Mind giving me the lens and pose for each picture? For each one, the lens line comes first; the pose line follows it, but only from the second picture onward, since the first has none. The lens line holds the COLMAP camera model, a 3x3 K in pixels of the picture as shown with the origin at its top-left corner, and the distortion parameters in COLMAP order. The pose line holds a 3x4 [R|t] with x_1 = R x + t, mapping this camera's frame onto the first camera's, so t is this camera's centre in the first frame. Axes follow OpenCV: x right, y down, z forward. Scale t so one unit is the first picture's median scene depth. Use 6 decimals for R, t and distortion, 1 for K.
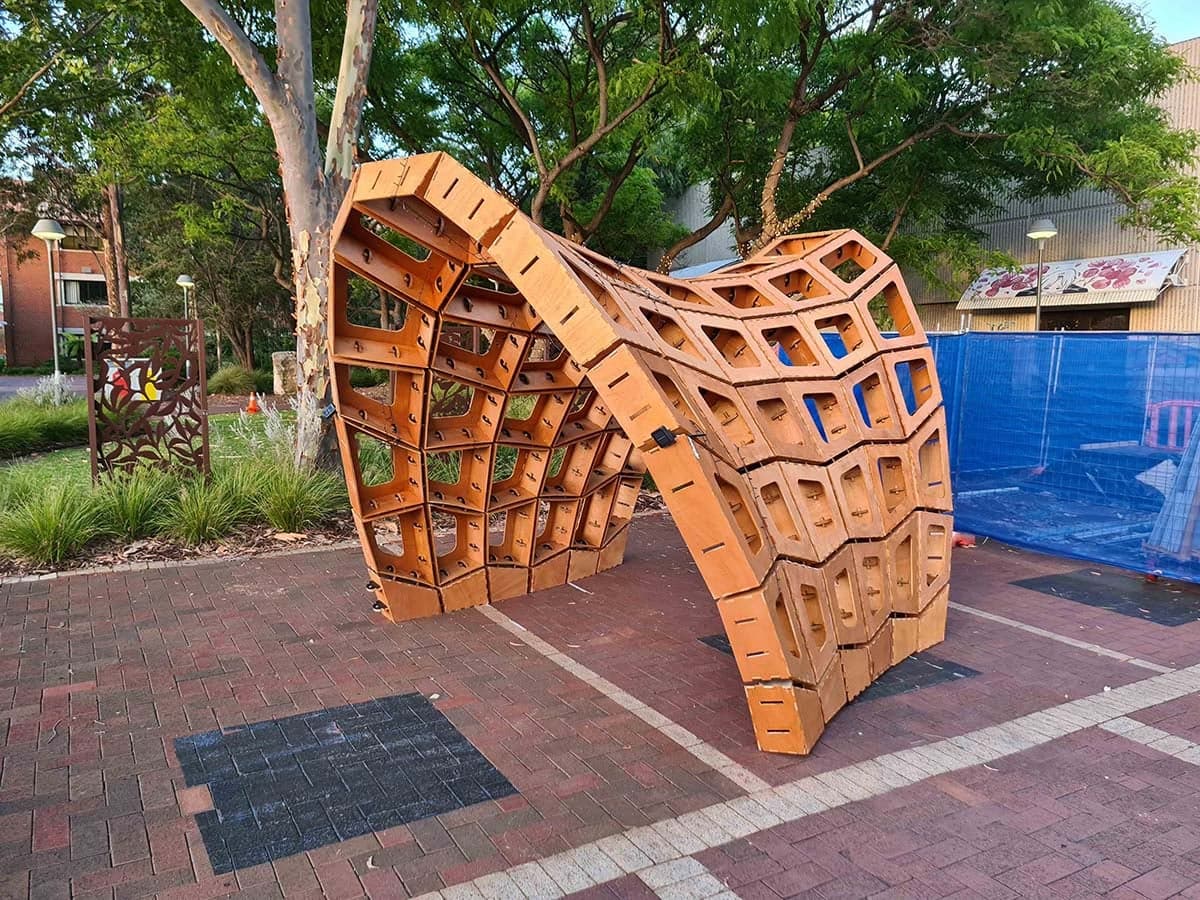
lens RADIAL K [[906.8, 0, 600.0], [0, 906.8, 450.0], [0, 0, 1]] dist [0.004949, -0.000258]
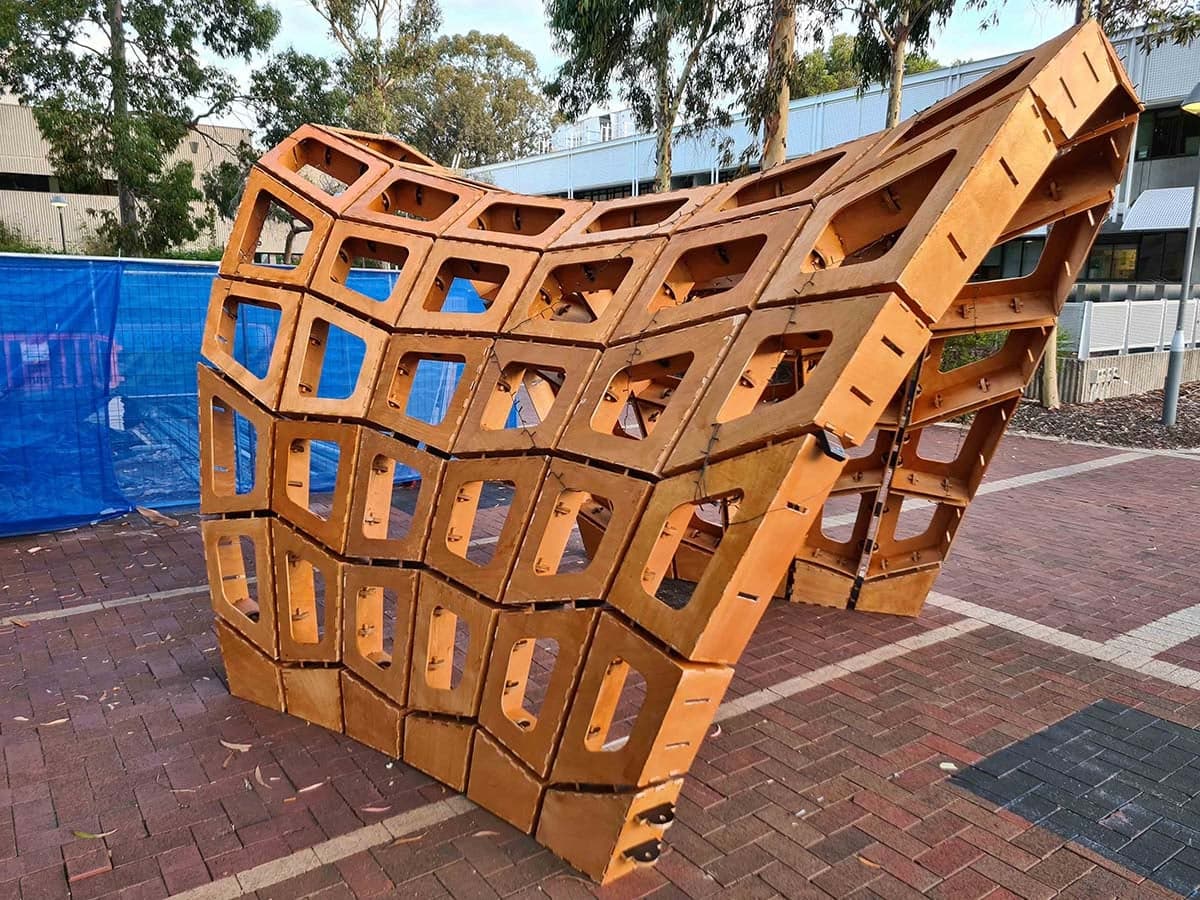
lens RADIAL K [[906.8, 0, 600.0], [0, 906.8, 450.0], [0, 0, 1]] dist [0.004949, -0.000258]
pose [[-0.086921, -0.201662, 0.975591, -0.851032], [0.098886, 0.972714, 0.209878, -0.178379], [-0.991295, 0.114715, -0.064608, 1.310594]]
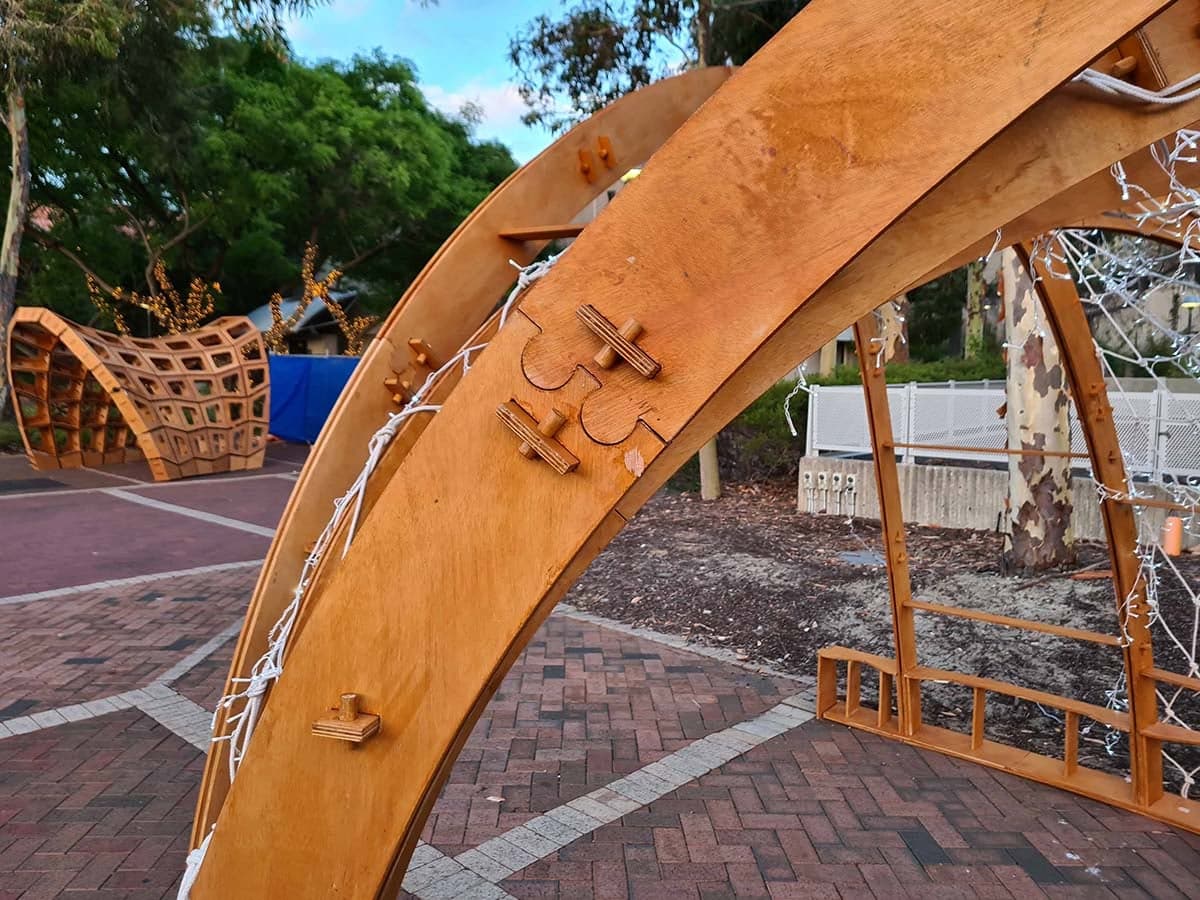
lens RADIAL K [[906.8, 0, 600.0], [0, 906.8, 450.0], [0, 0, 1]] dist [0.004949, -0.000258]
pose [[0.955522, -0.024421, 0.293909, 0.703345], [0.028353, 0.999556, -0.009124, 0.261892], [-0.293555, 0.017051, 0.955790, -2.526081]]
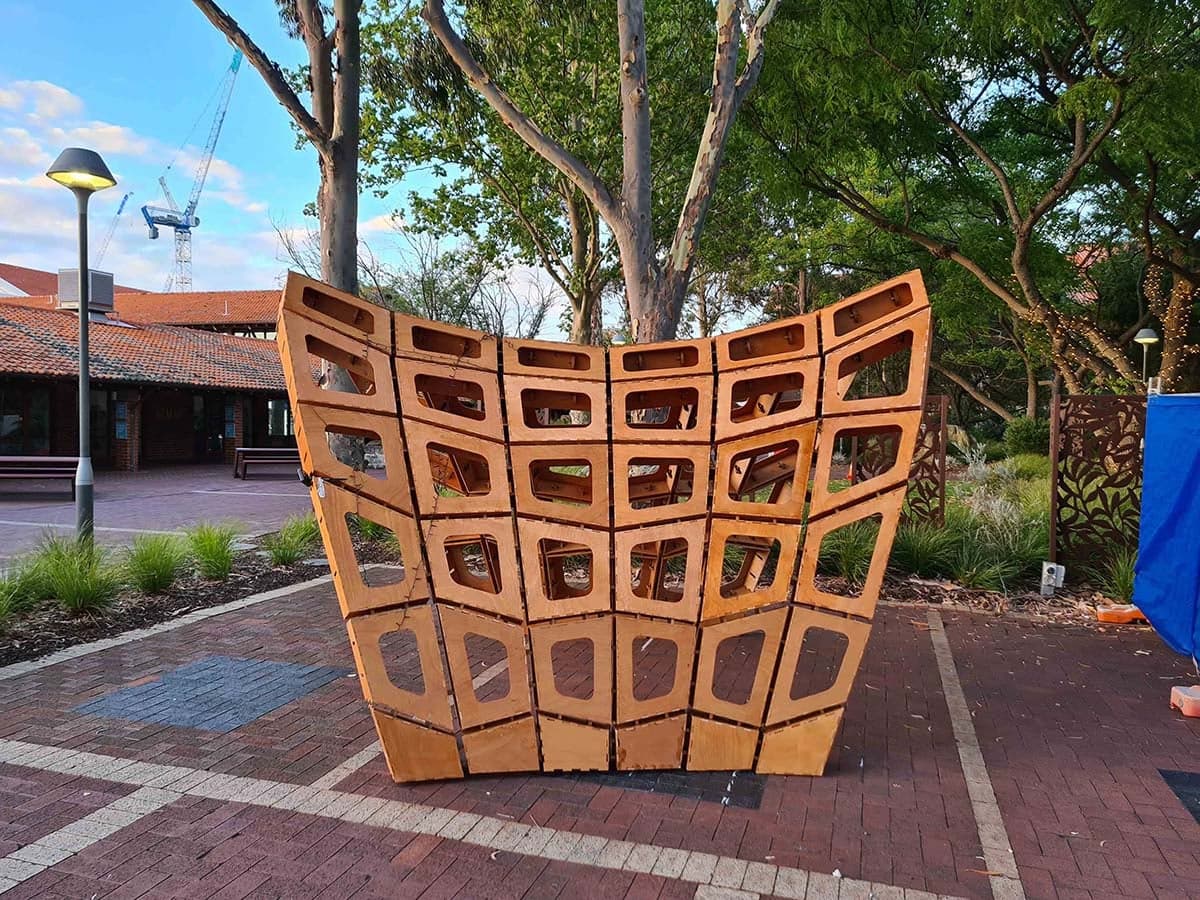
lens RADIAL K [[897.7, 0, 600.0], [0, 897.7, 450.0], [0, 0, 1]] dist [0.034029, 0.000330]
pose [[0.676546, 0.032325, -0.735691, 1.036344], [-0.084904, 0.995798, -0.034324, -0.045664], [0.731490, 0.085685, 0.676447, 0.346331]]
